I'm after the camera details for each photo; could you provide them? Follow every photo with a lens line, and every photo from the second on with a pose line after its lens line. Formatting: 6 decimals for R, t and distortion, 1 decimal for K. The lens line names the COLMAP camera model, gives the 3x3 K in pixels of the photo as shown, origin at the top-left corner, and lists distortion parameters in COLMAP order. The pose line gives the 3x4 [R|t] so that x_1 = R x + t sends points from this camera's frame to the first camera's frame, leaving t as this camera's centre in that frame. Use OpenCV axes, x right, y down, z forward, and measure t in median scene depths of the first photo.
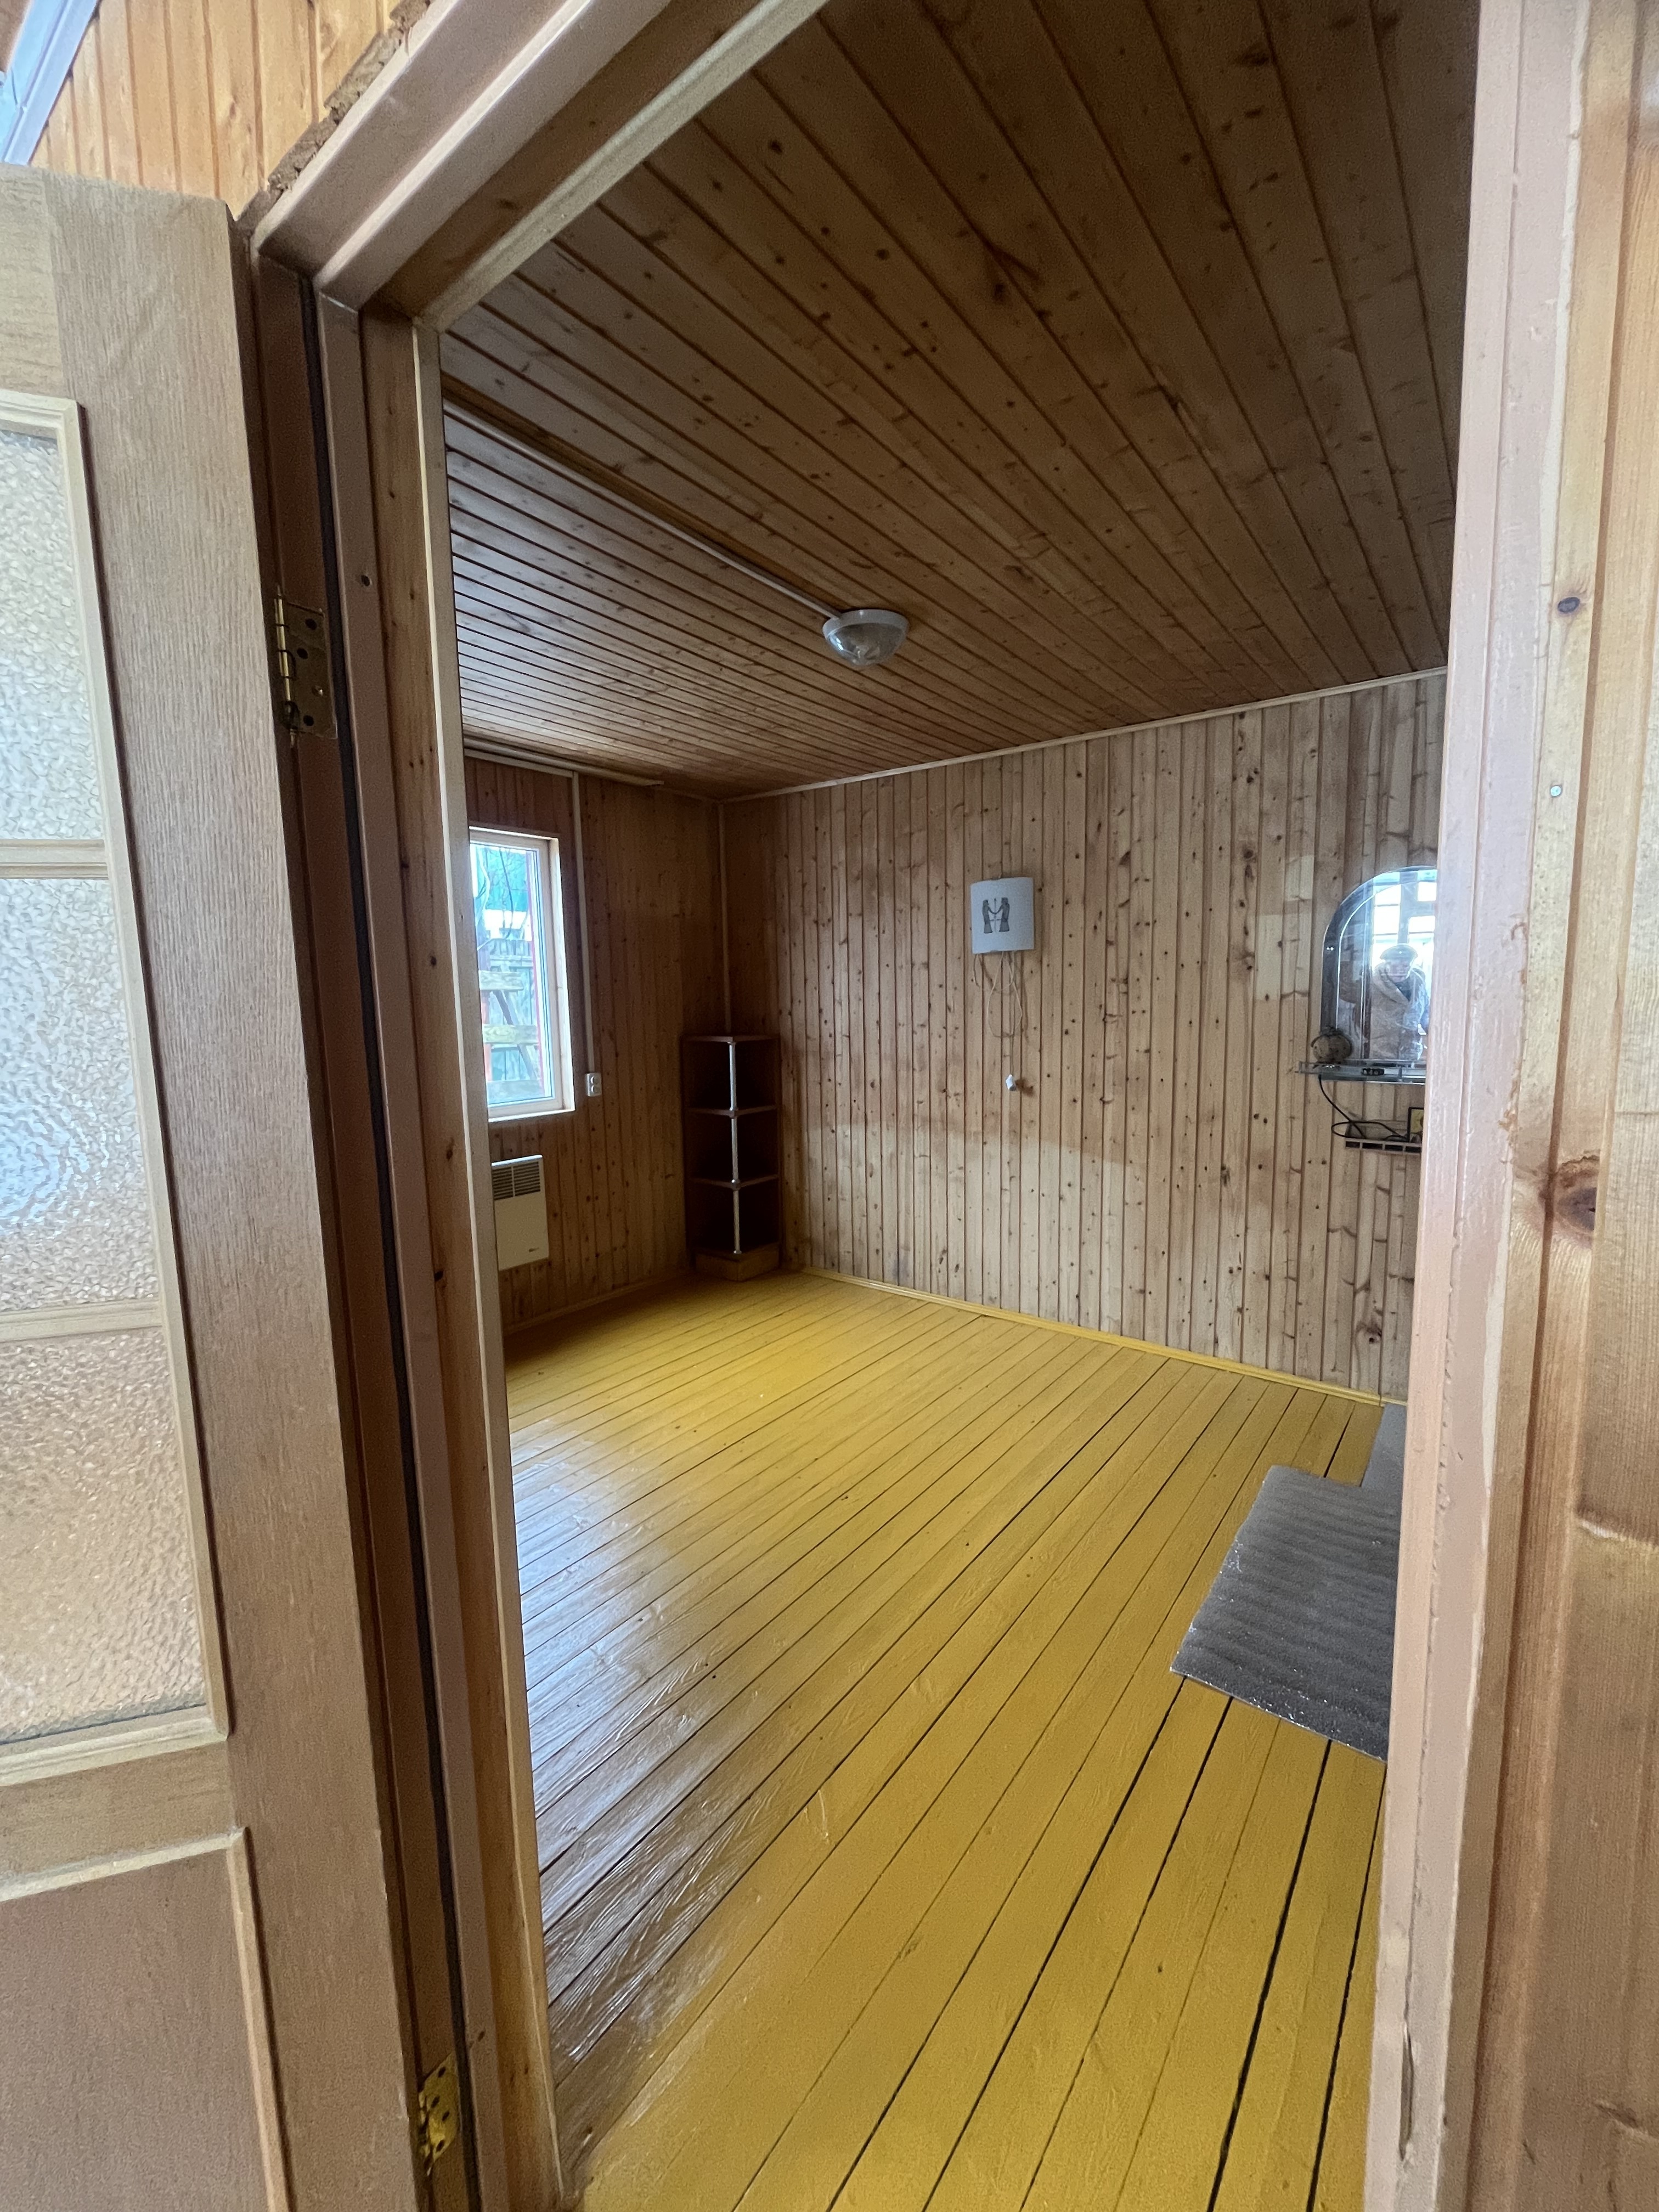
lens RADIAL K [[890.1, 0, 822.0], [0, 890.1, 1109.0], [0, 0, 1]] dist [-0.005902, -0.000122]
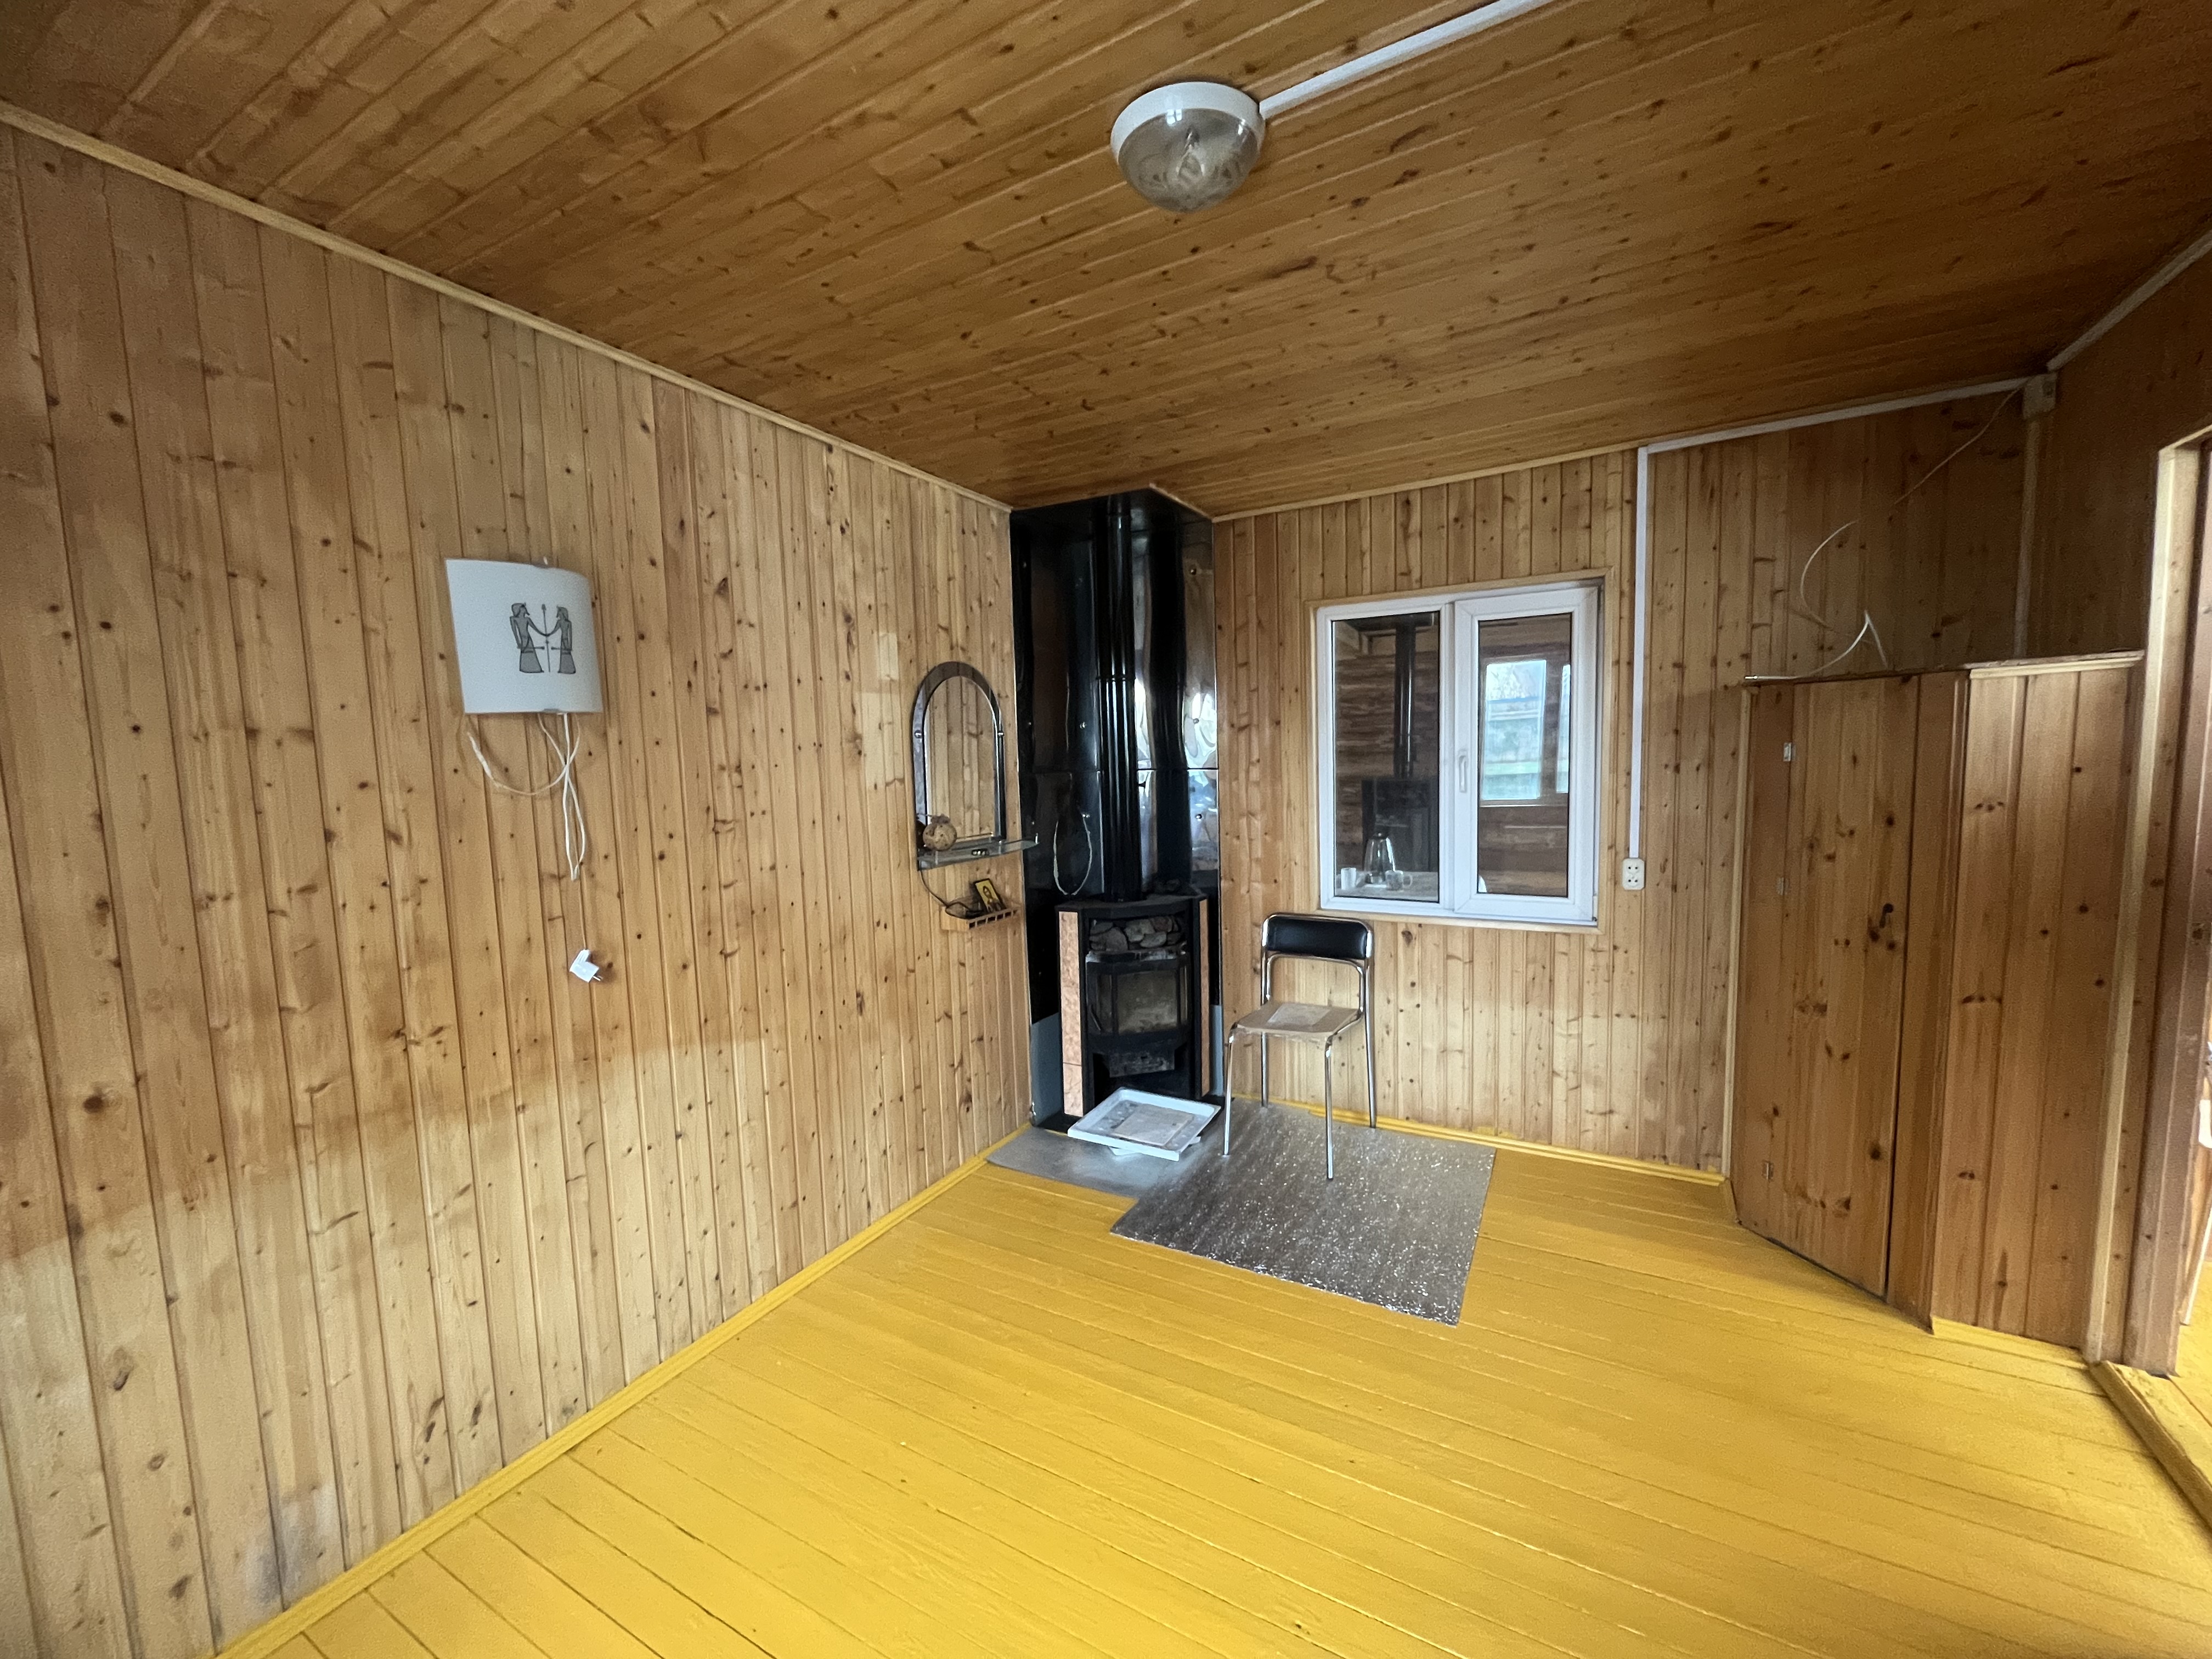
lens RADIAL K [[890.1, 0, 1102.6], [0, 890.1, 831.7], [0, 0, 1]] dist [-0.005902, -0.000122]
pose [[-0.145746, -0.068408, 0.986954, -0.380807], [0.156459, 0.983458, 0.091271, -0.121094], [-0.976872, 0.167720, -0.132632, 0.866710]]
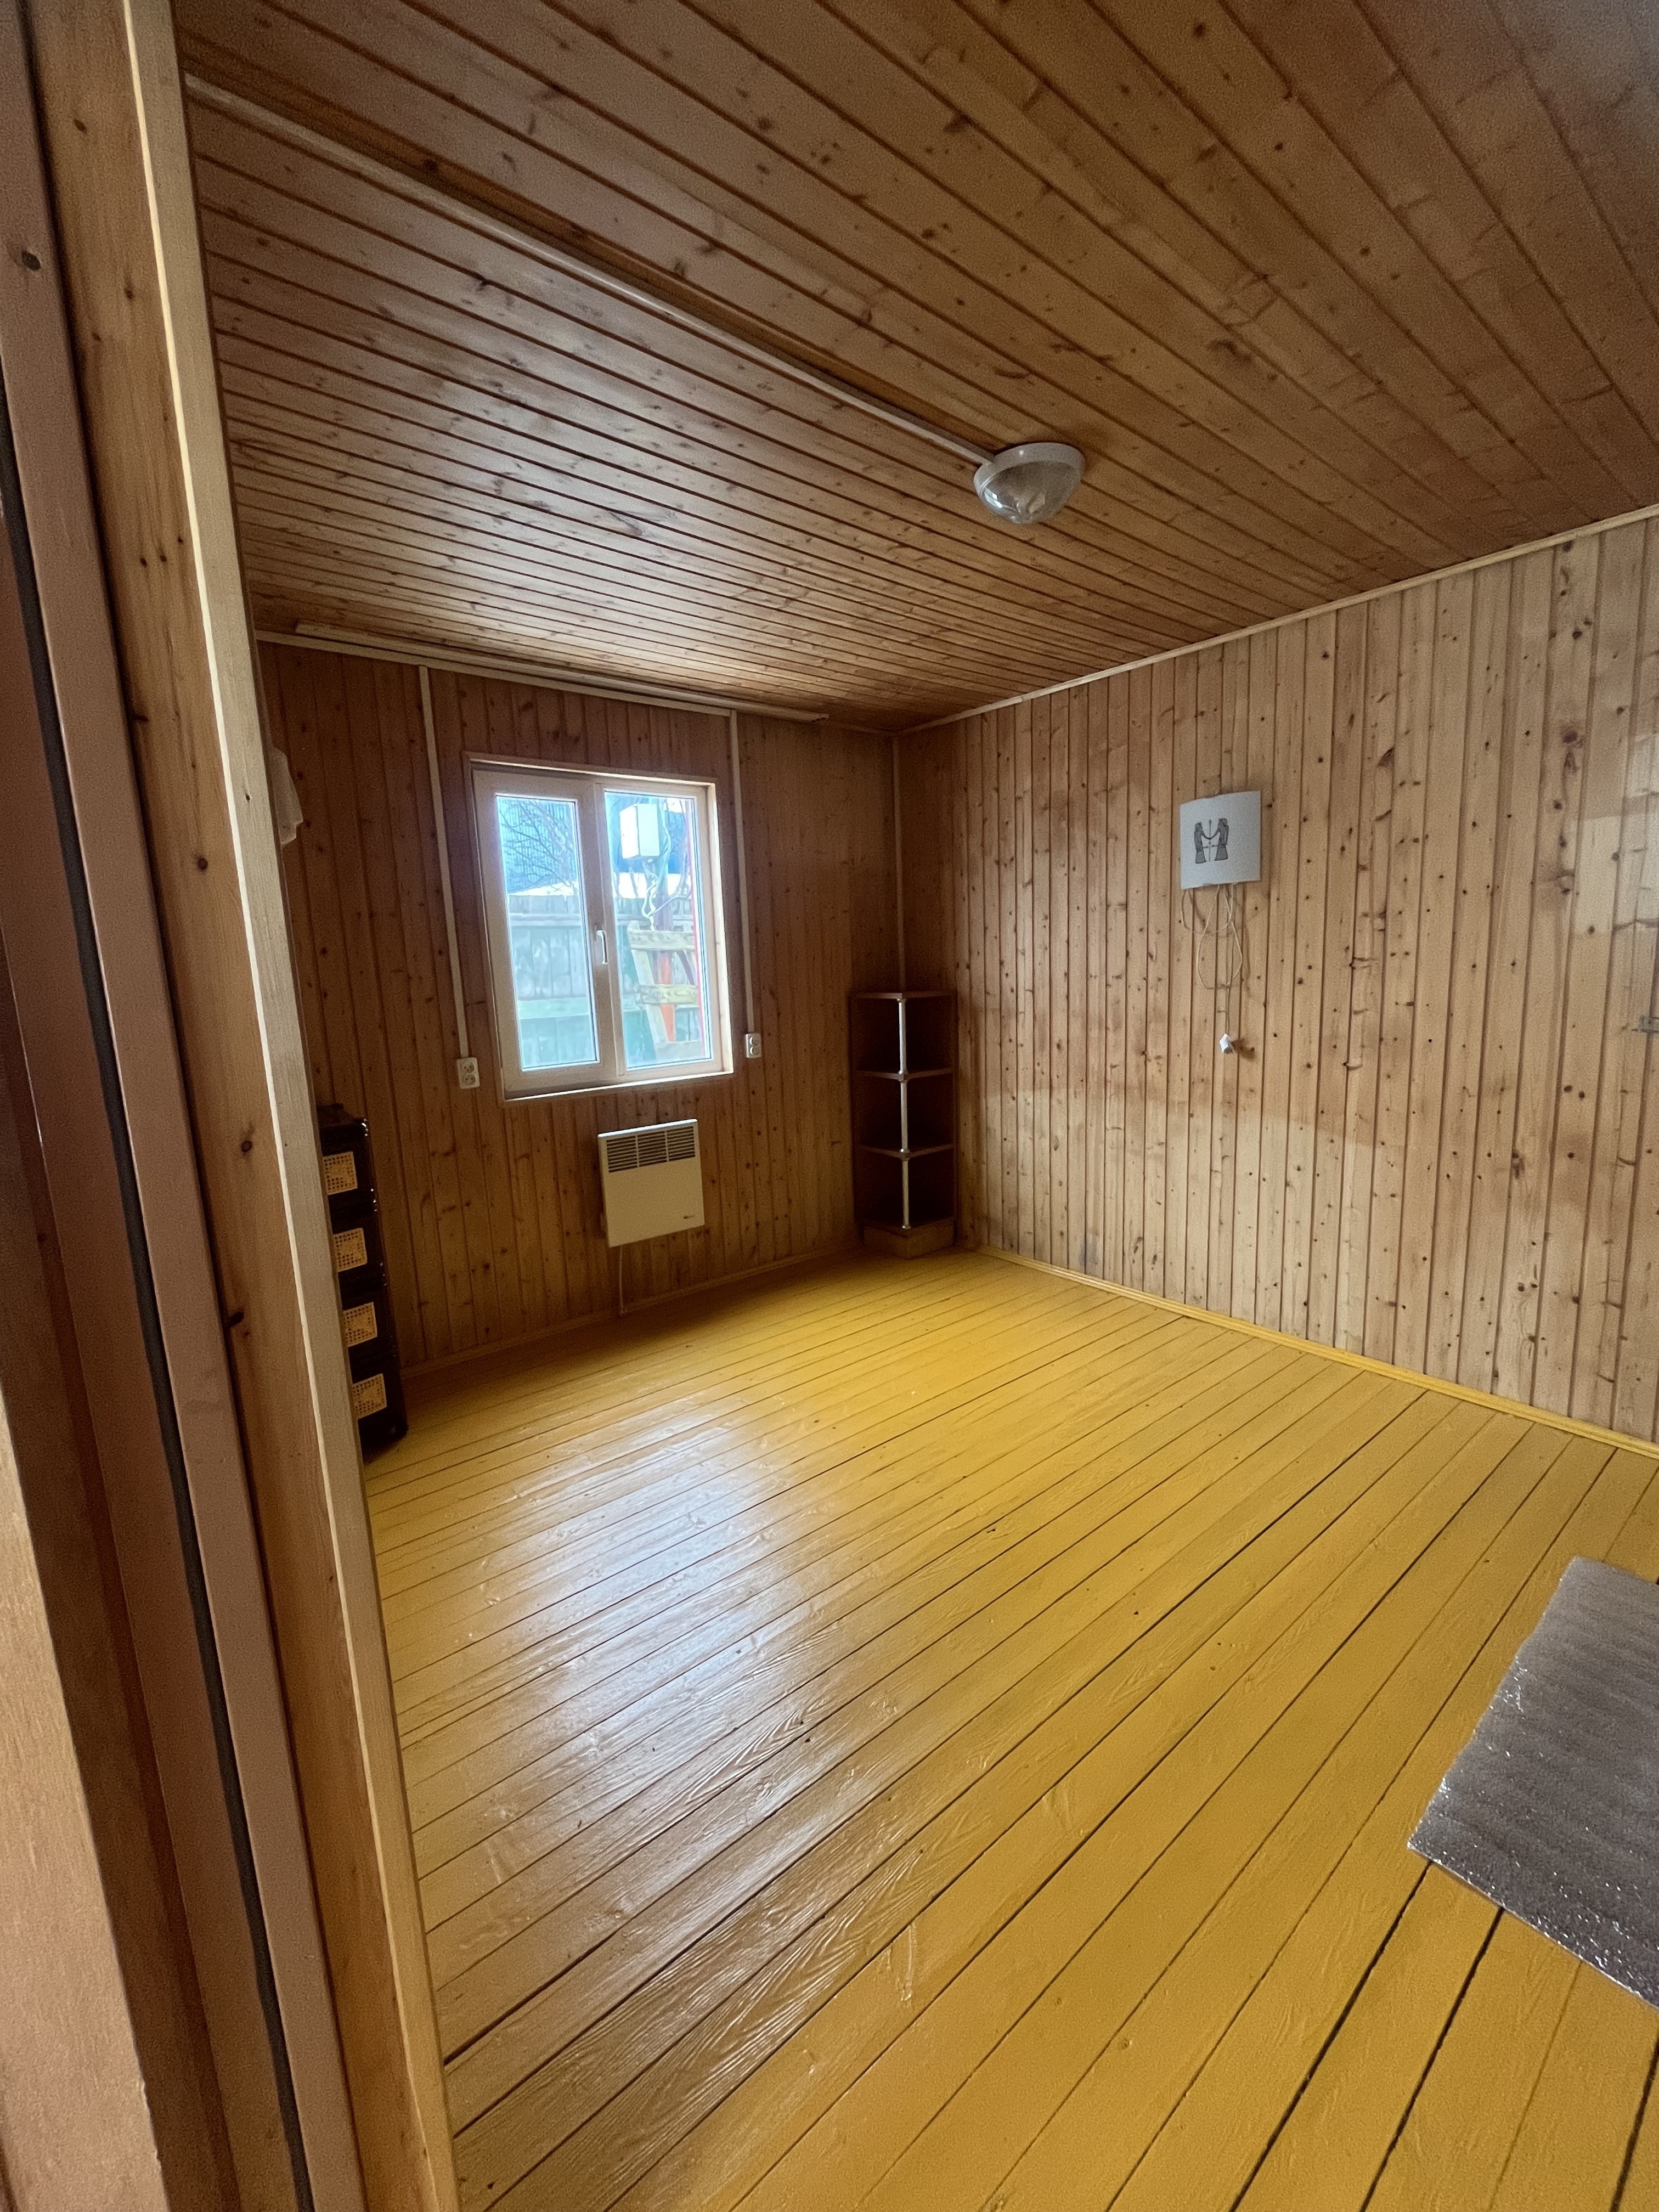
lens RADIAL K [[890.1, 0, 824.6], [0, 890.1, 1106.3], [0, 0, 1]] dist [-0.005902, -0.000122]
pose [[0.972276, 0.017327, -0.233195, 0.048052], [-0.007792, 0.999098, 0.041745, -0.003387], [0.233708, -0.038771, 0.971533, 0.115181]]
